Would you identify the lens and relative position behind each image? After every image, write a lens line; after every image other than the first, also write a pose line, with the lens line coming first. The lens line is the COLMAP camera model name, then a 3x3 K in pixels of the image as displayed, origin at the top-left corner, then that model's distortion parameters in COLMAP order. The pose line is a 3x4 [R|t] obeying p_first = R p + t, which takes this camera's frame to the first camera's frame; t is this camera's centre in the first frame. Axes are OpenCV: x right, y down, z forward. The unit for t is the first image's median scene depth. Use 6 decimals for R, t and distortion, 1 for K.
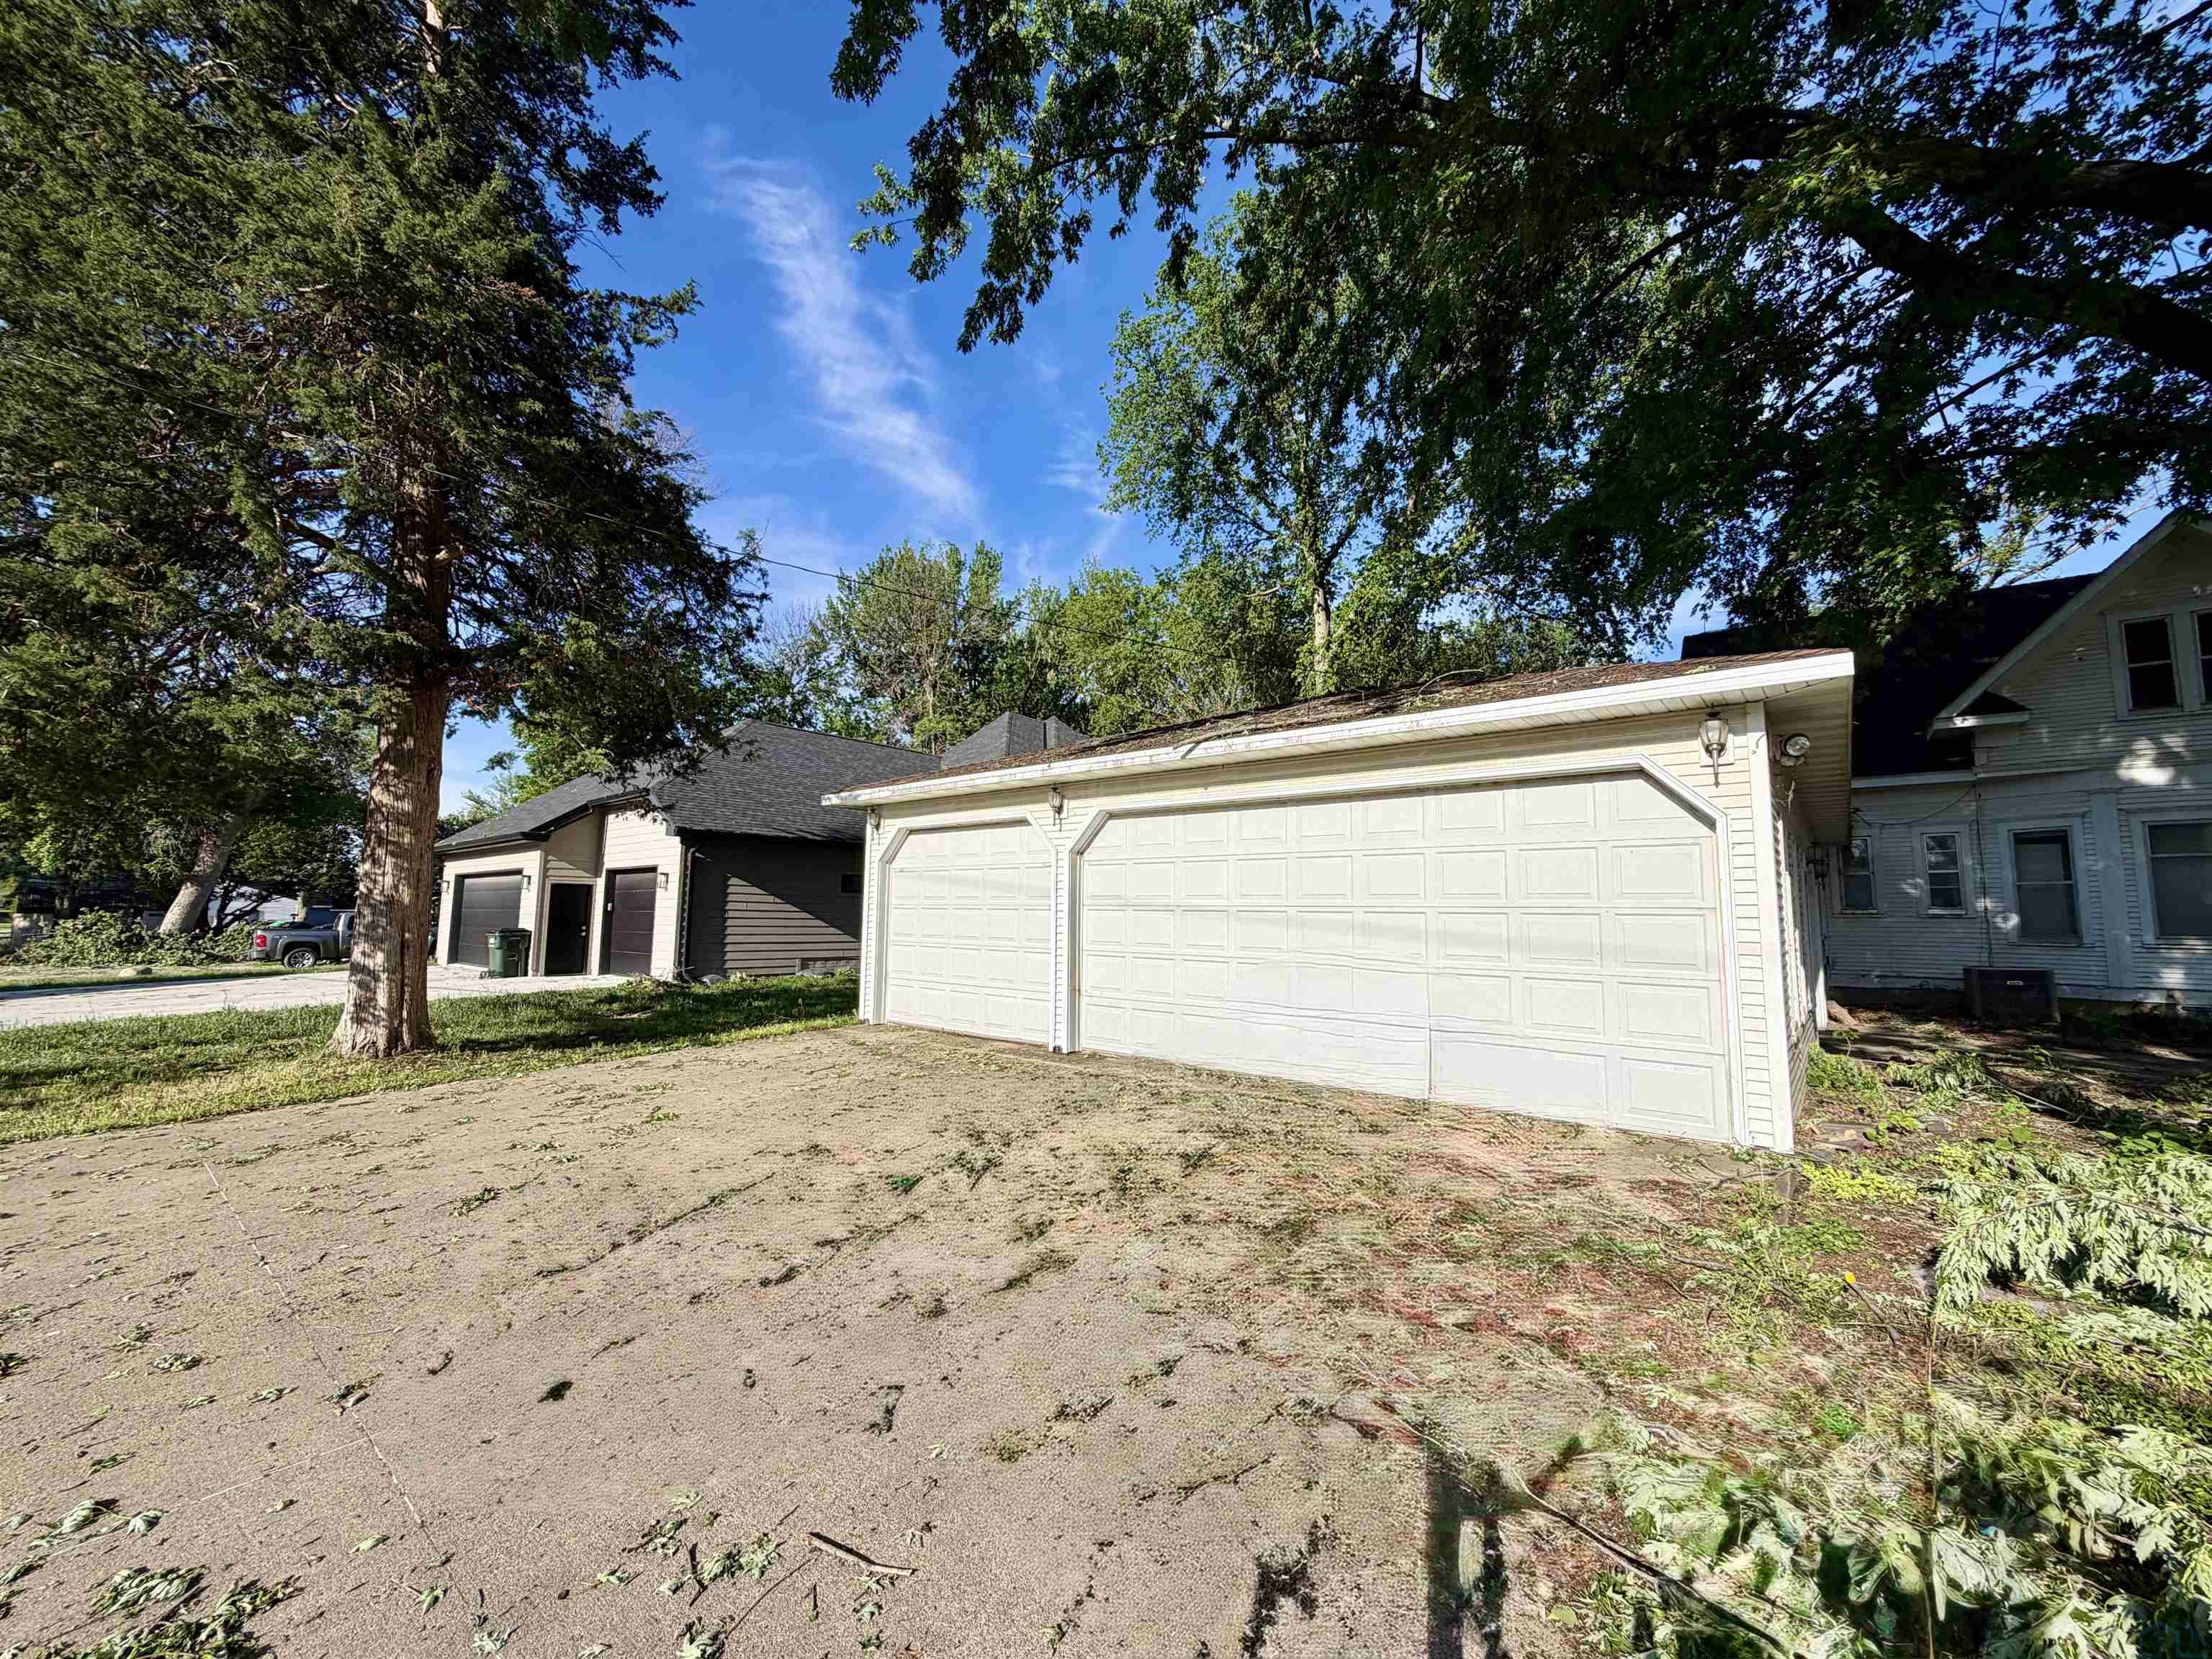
lens RADIAL K [[880.7, 0, 1102.3], [0, 880.7, 826.8], [0, 0, 1]] dist [0.004353, 0.000004]
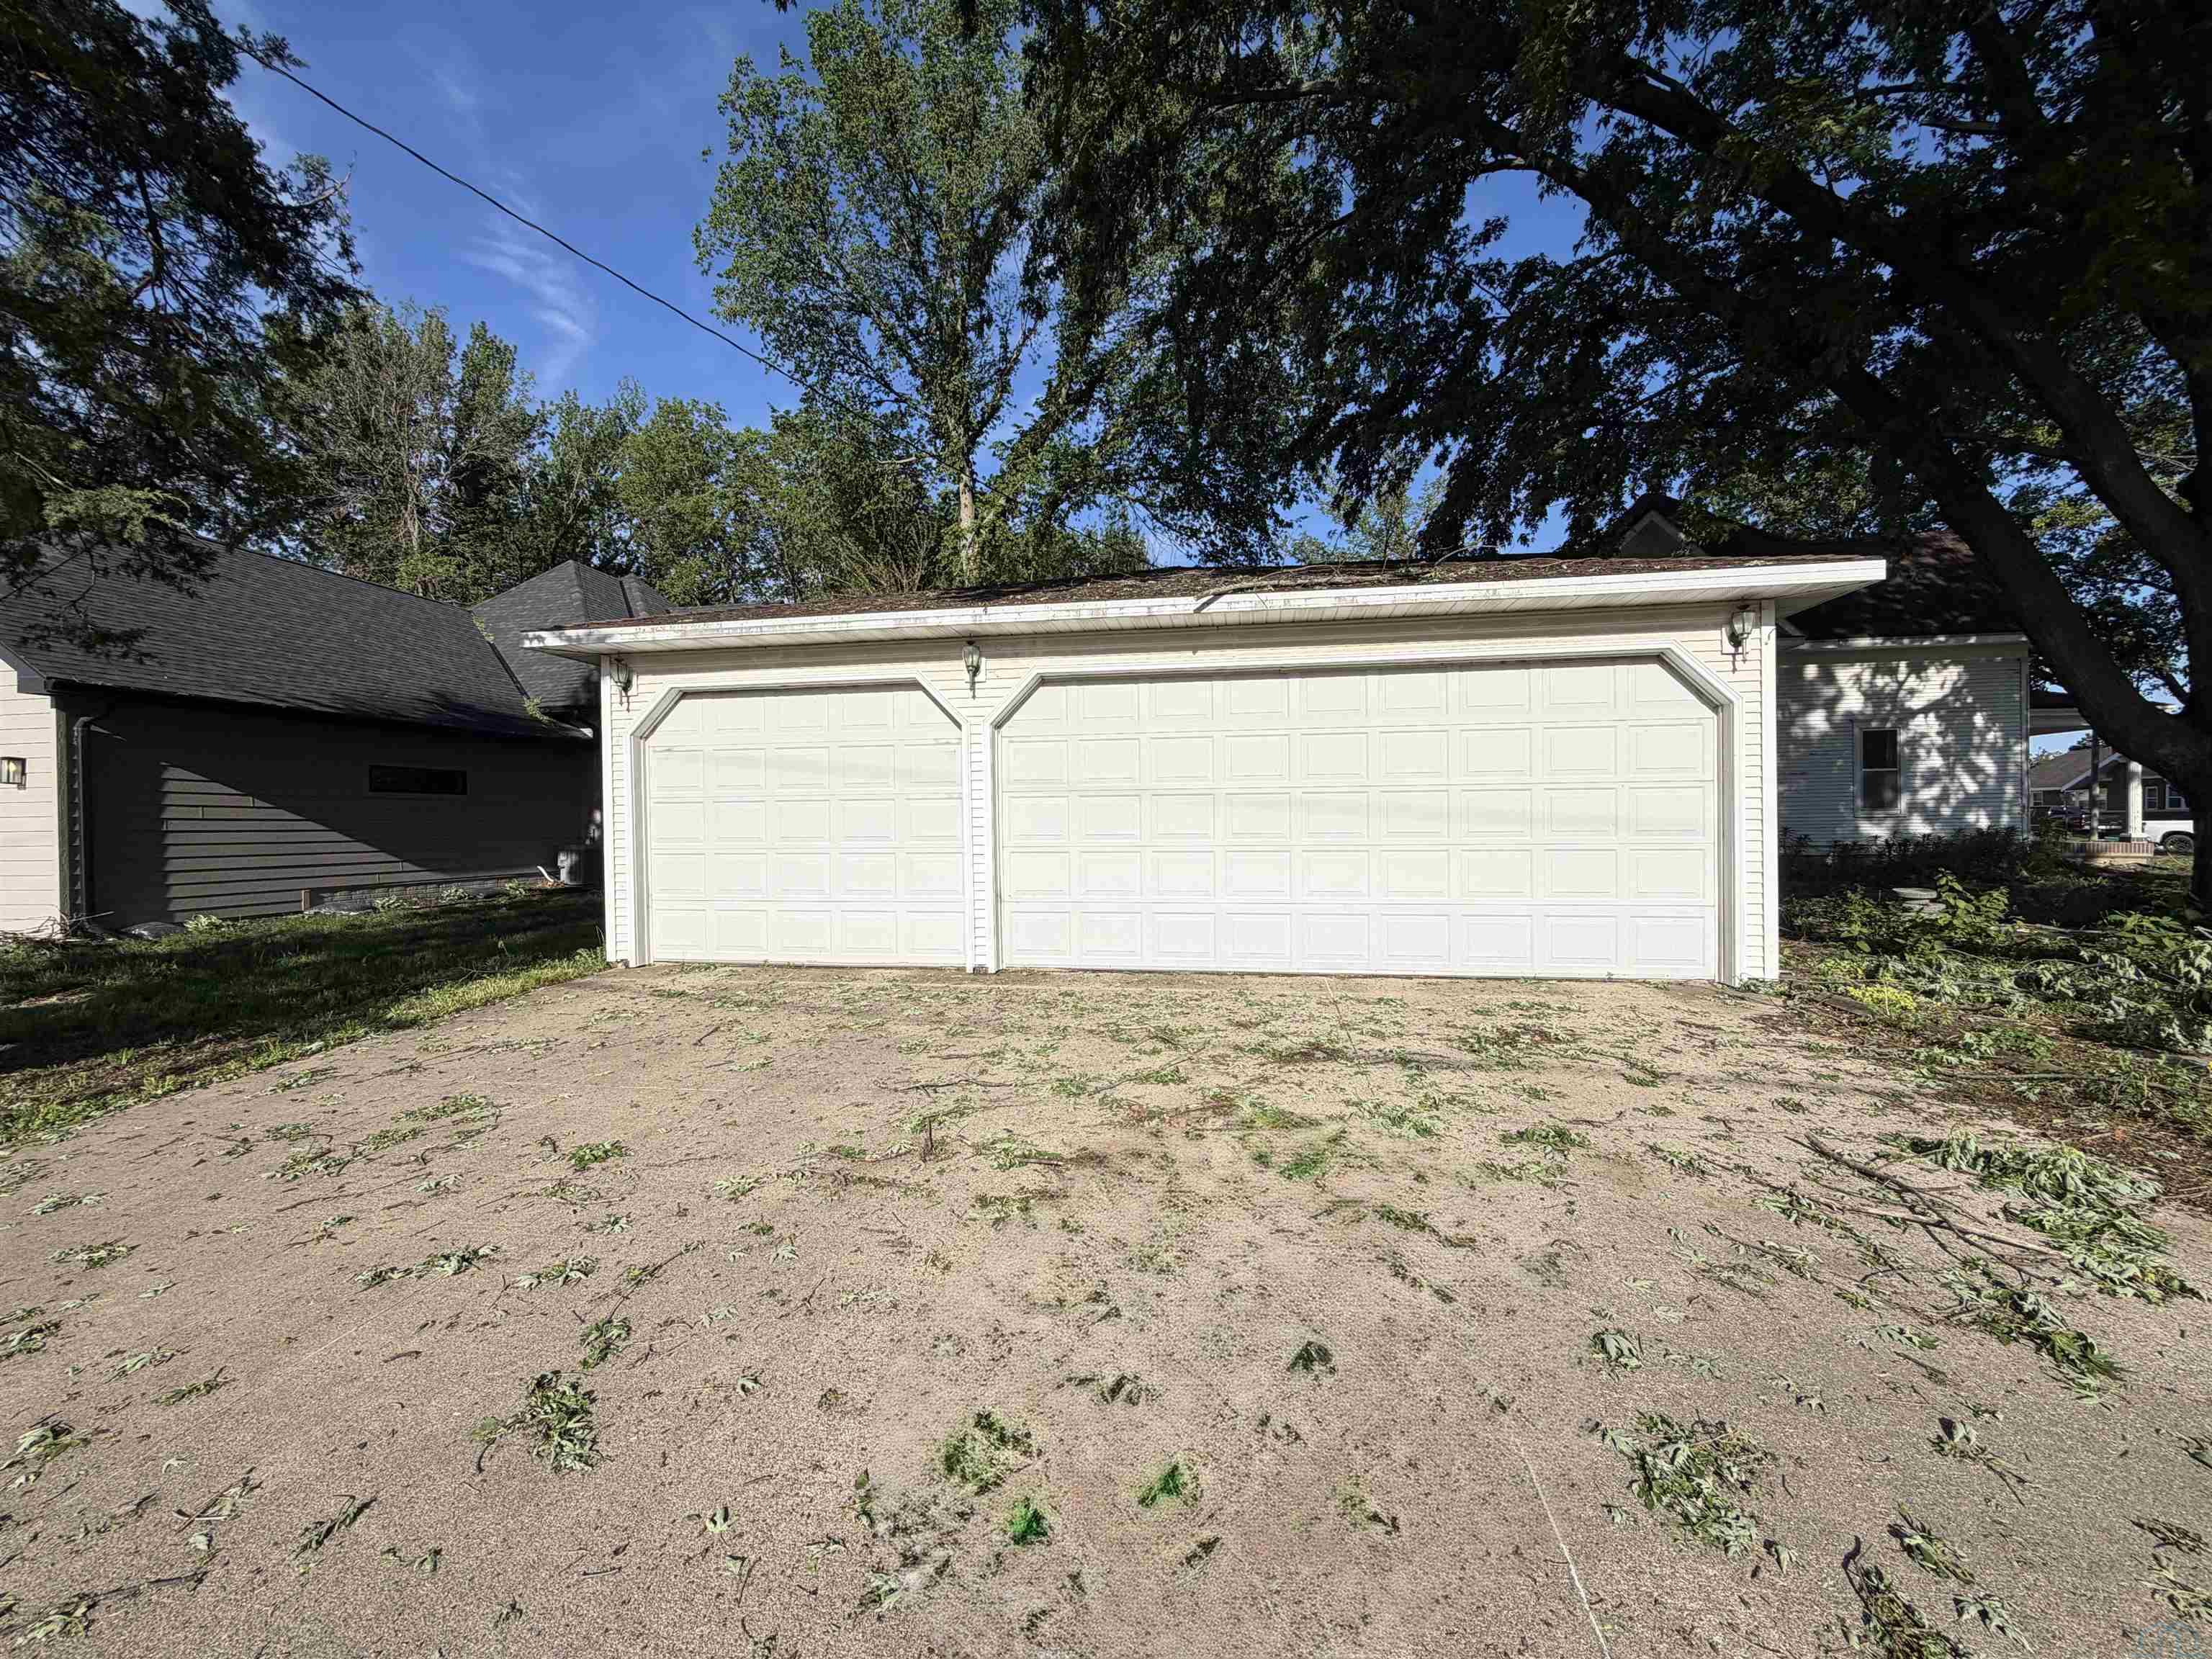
lens RADIAL K [[880.7, 0, 1105.5], [0, 880.7, 827.1], [0, 0, 1]] dist [0.004353, 0.000004]
pose [[0.860283, -0.027043, 0.509098, -0.290434], [-0.028617, 0.994456, 0.101183, 0.029916], [-0.509012, -0.101615, 0.854740, 0.211917]]
